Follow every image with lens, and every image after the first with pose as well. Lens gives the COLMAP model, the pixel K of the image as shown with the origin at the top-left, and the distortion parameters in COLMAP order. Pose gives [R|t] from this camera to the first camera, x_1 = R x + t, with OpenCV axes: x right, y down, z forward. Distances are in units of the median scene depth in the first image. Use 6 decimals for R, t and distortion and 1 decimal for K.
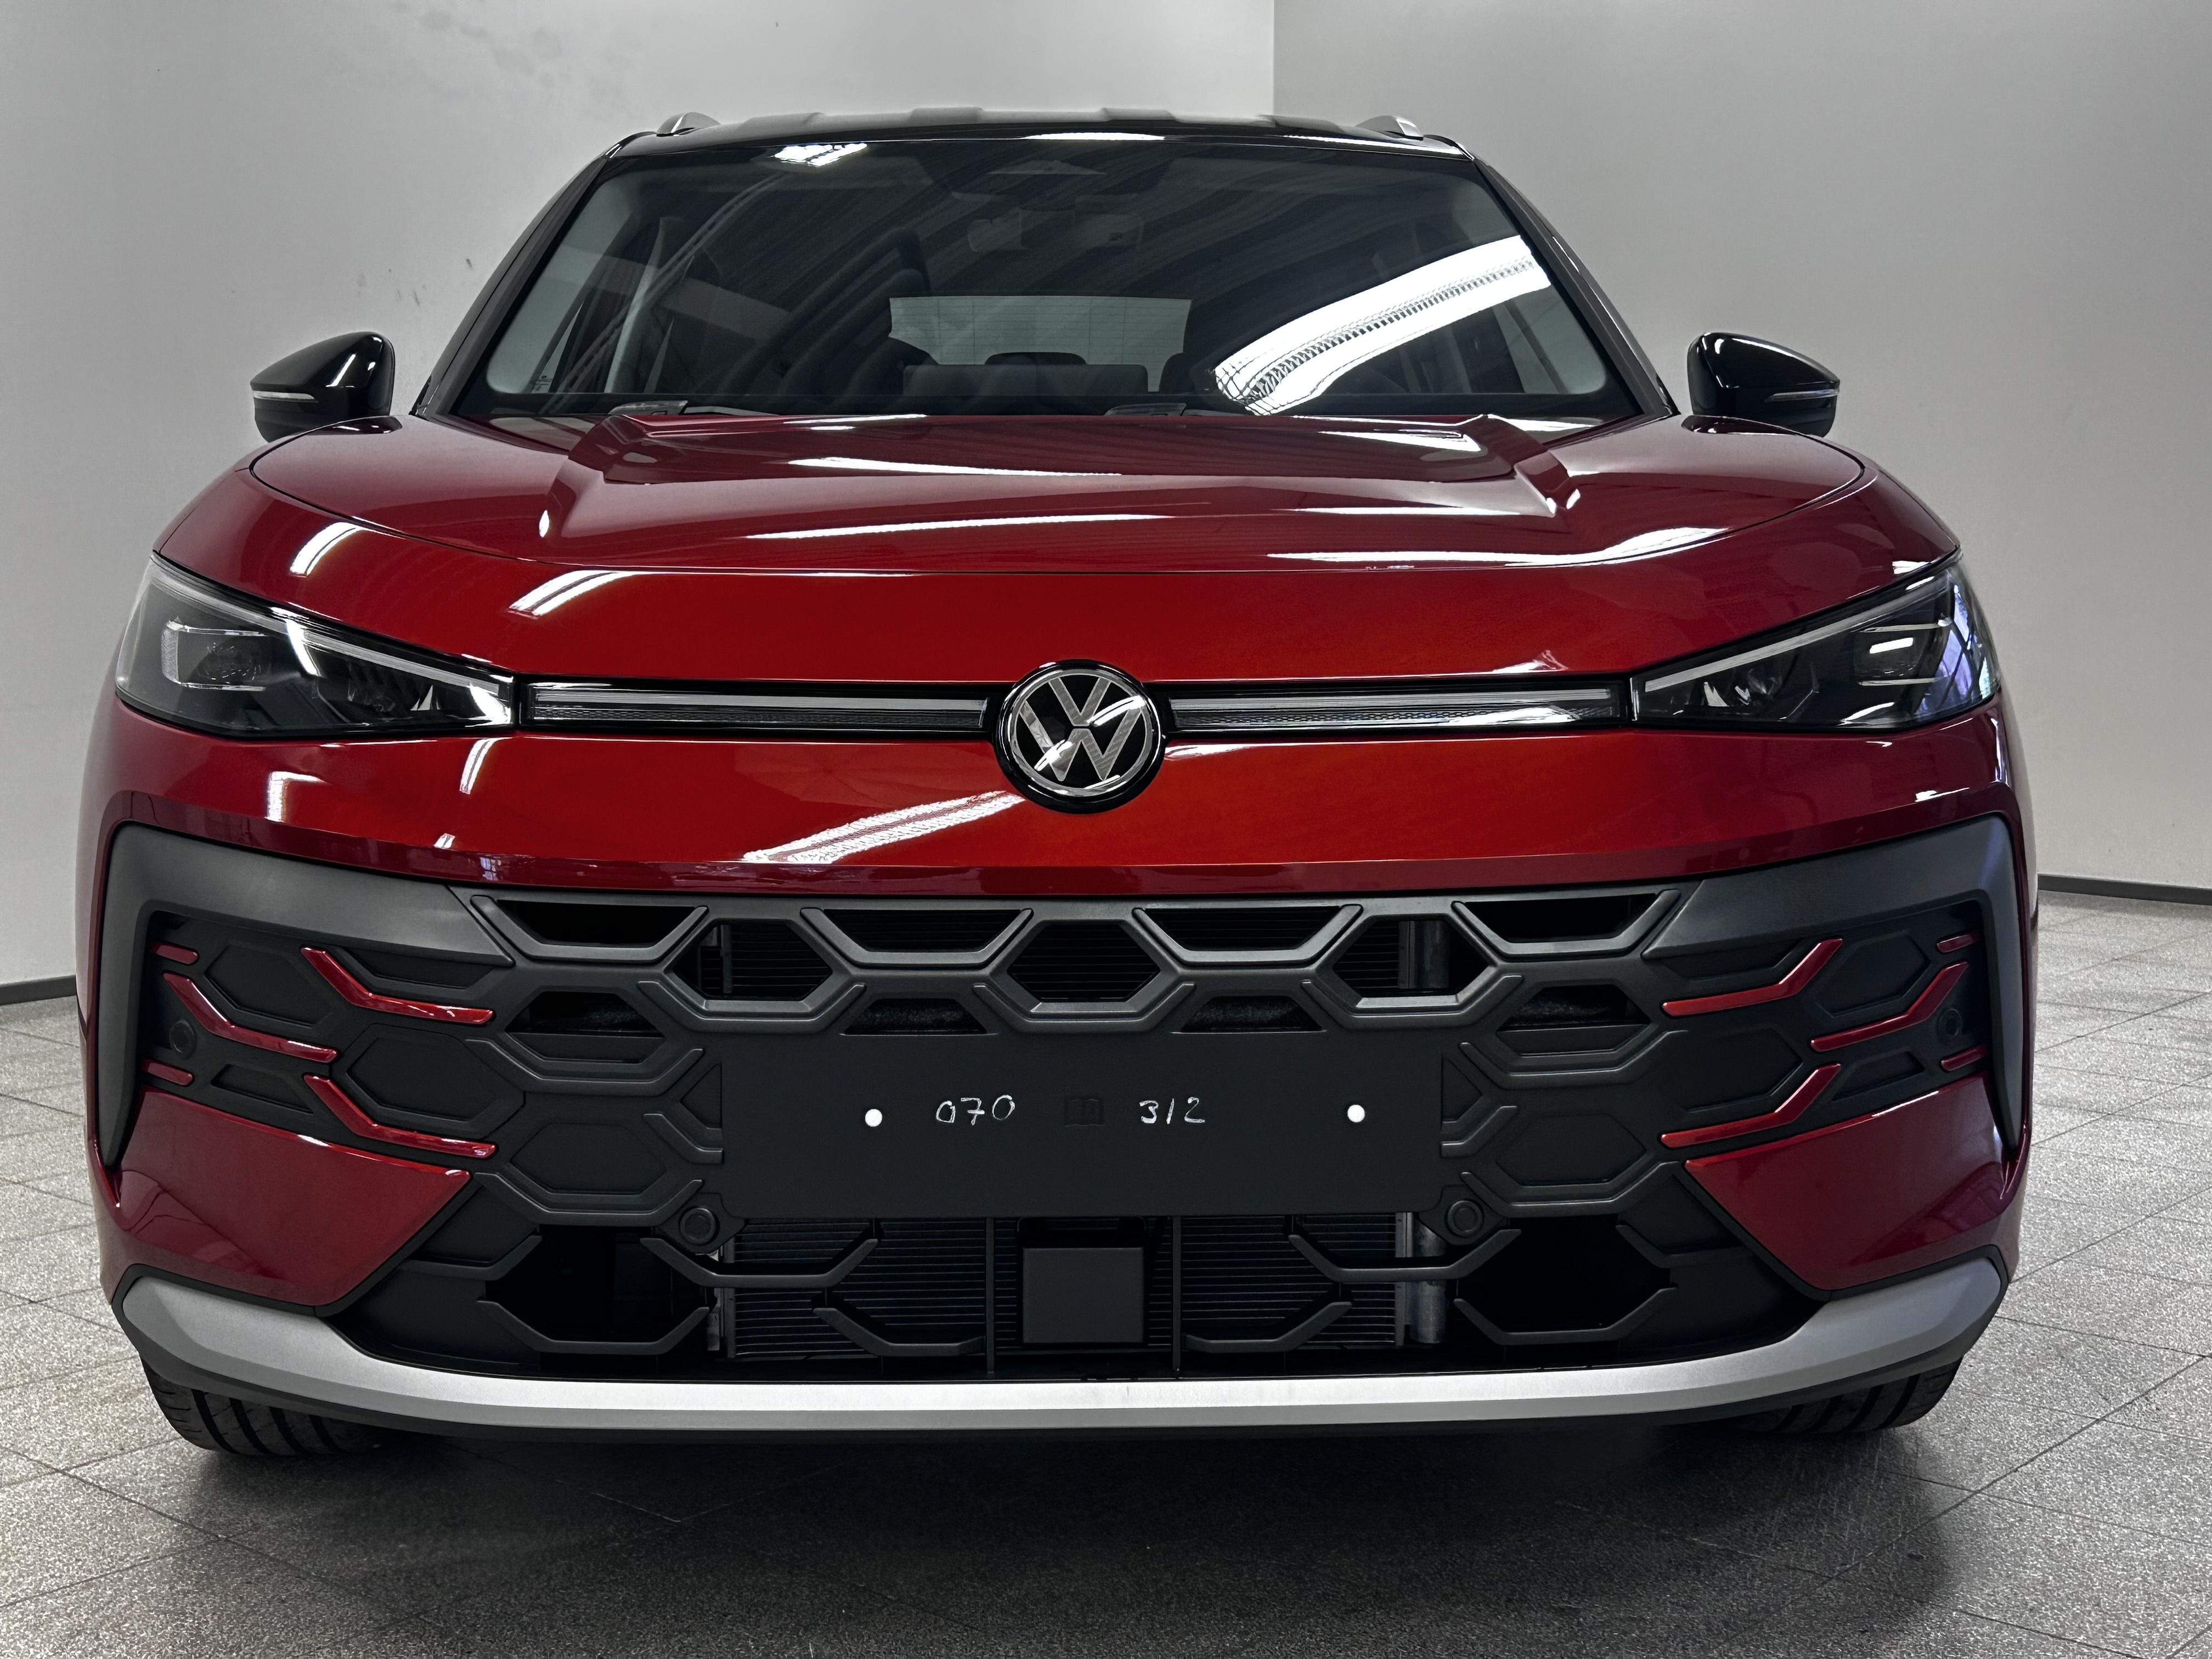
lens RADIAL K [[2830.1, 0, 1110.1], [0, 2830.1, 835.2], [0, 0, 1]] dist [0.030634, 0.000000]
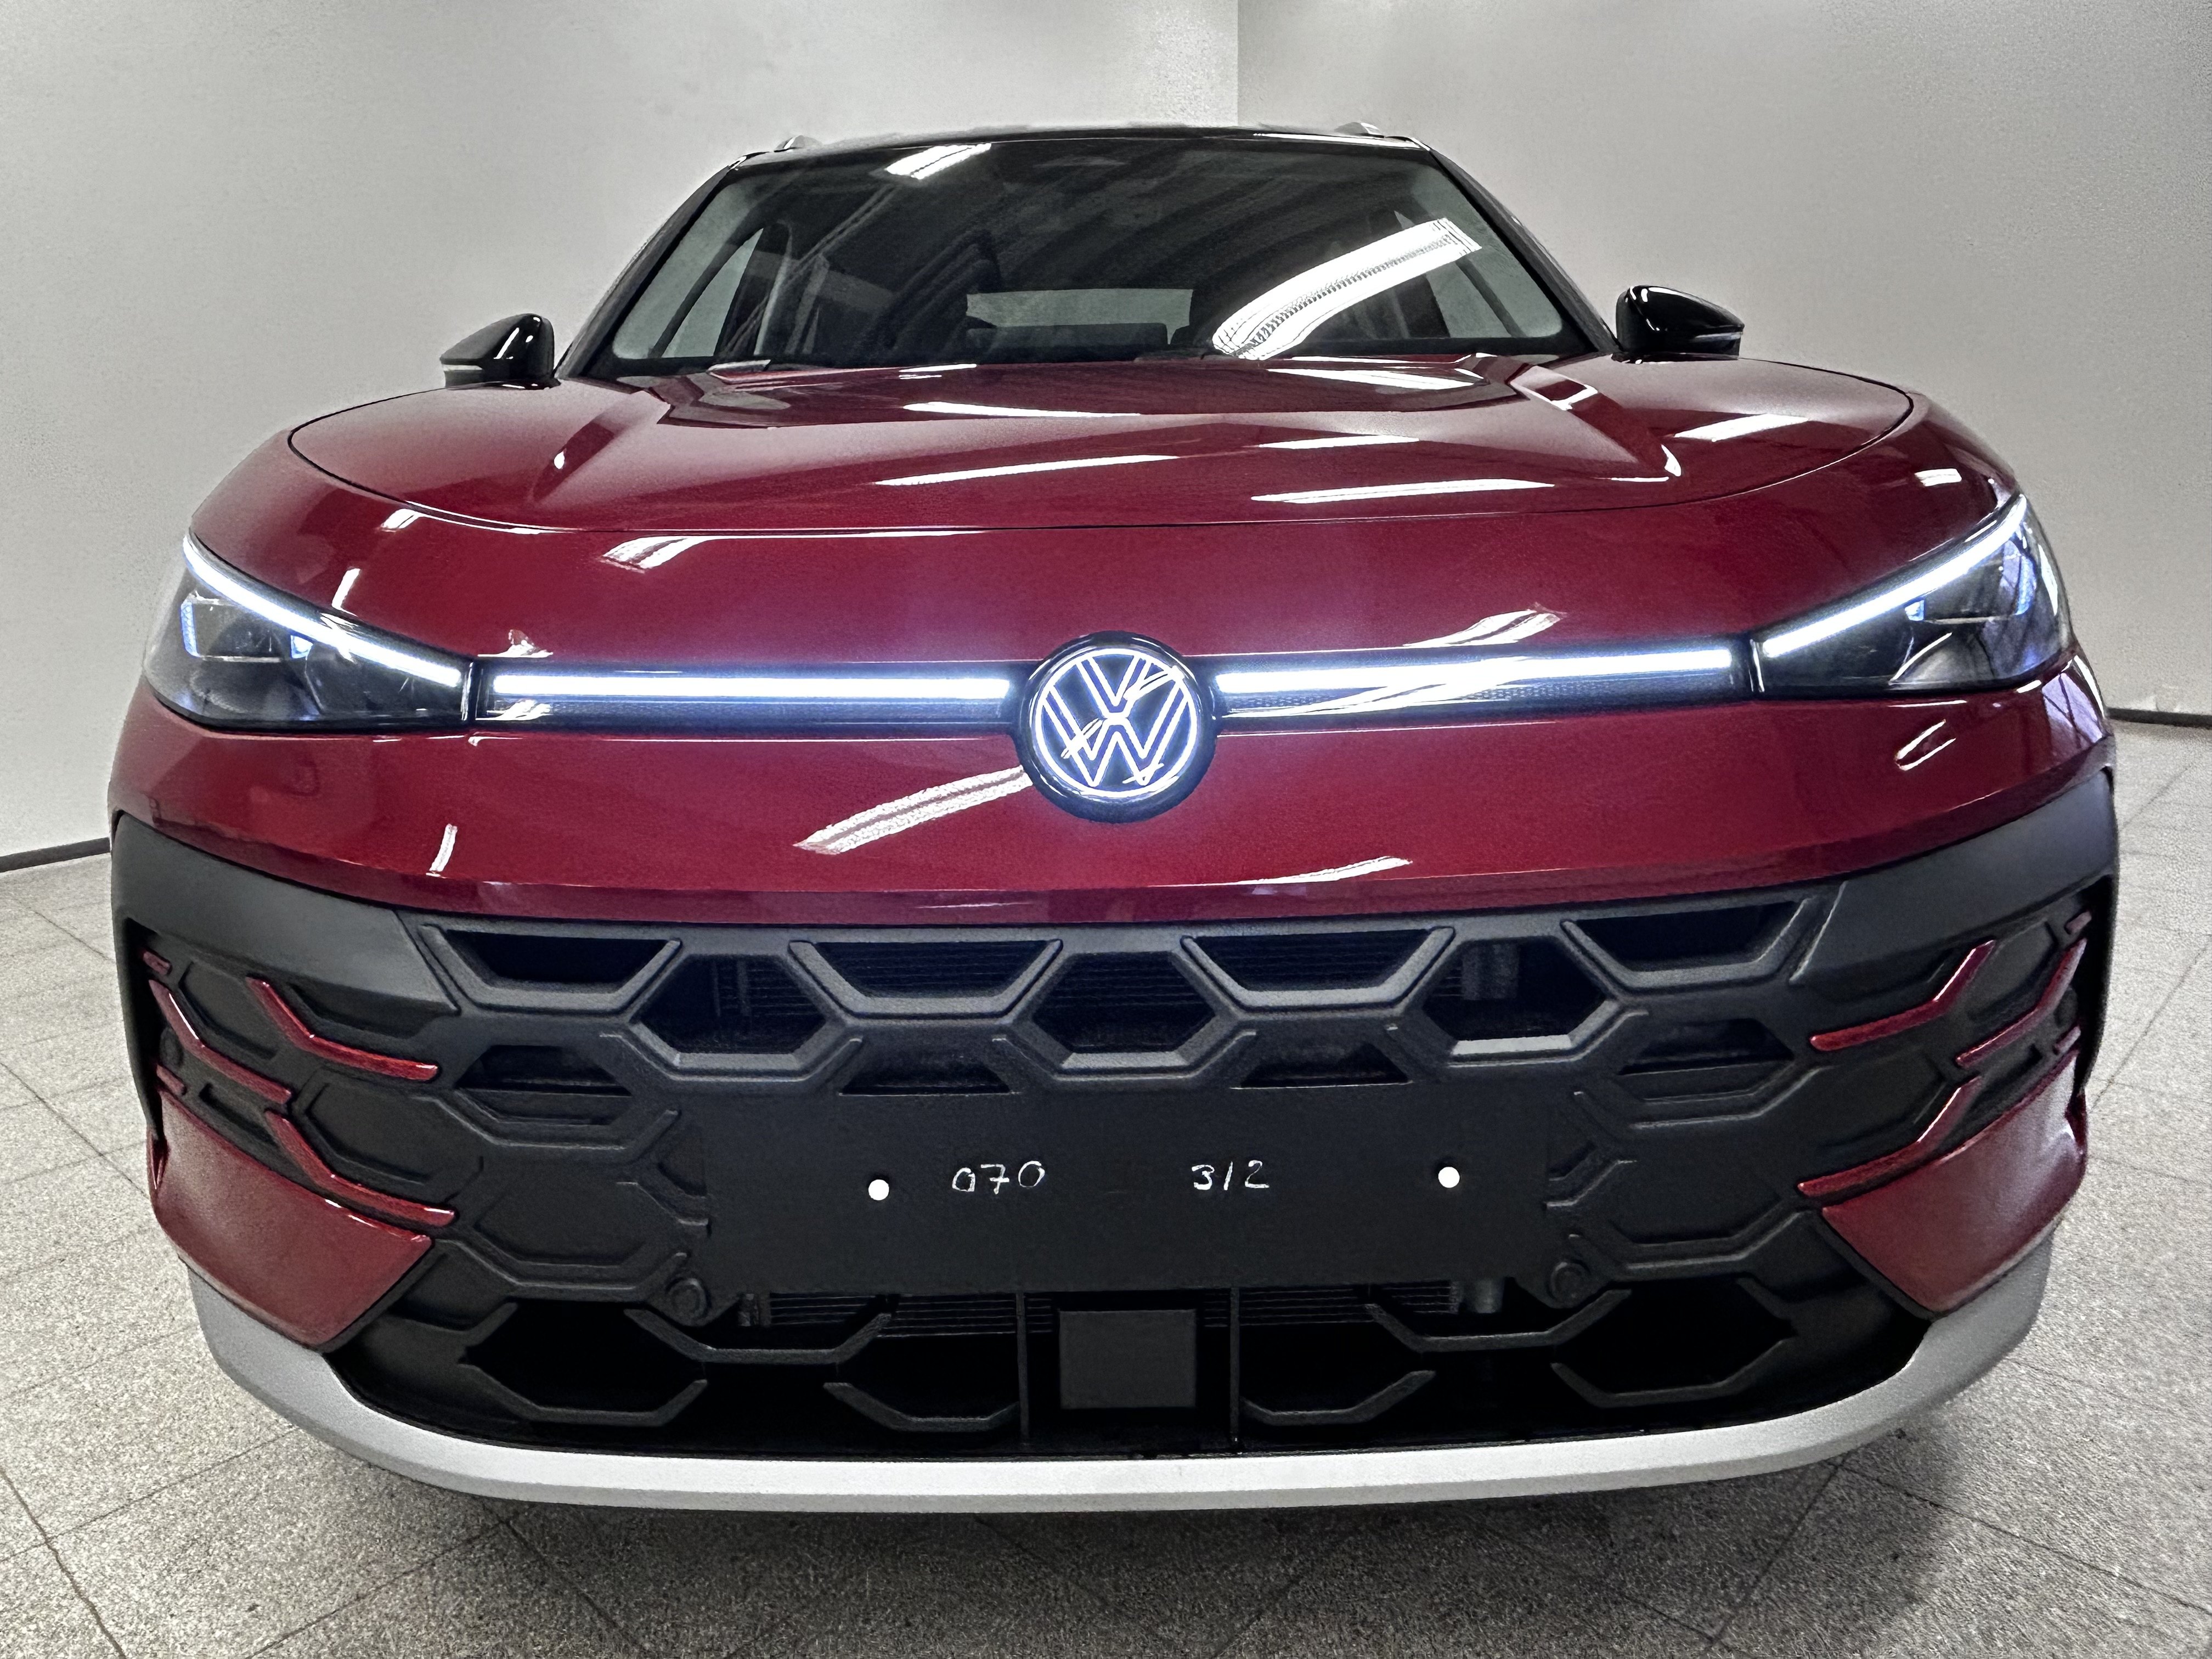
lens RADIAL K [[1581.9, 0, 1064.4], [0, 1581.9, 777.5], [0, 0, 1]] dist [-0.042185, -0.004483]
pose [[0.998844, -0.013336, -0.046175, -0.004273], [0.017858, 0.994934, 0.098935, -0.067742], [0.044622, -0.099645, 0.994022, 0.532632]]
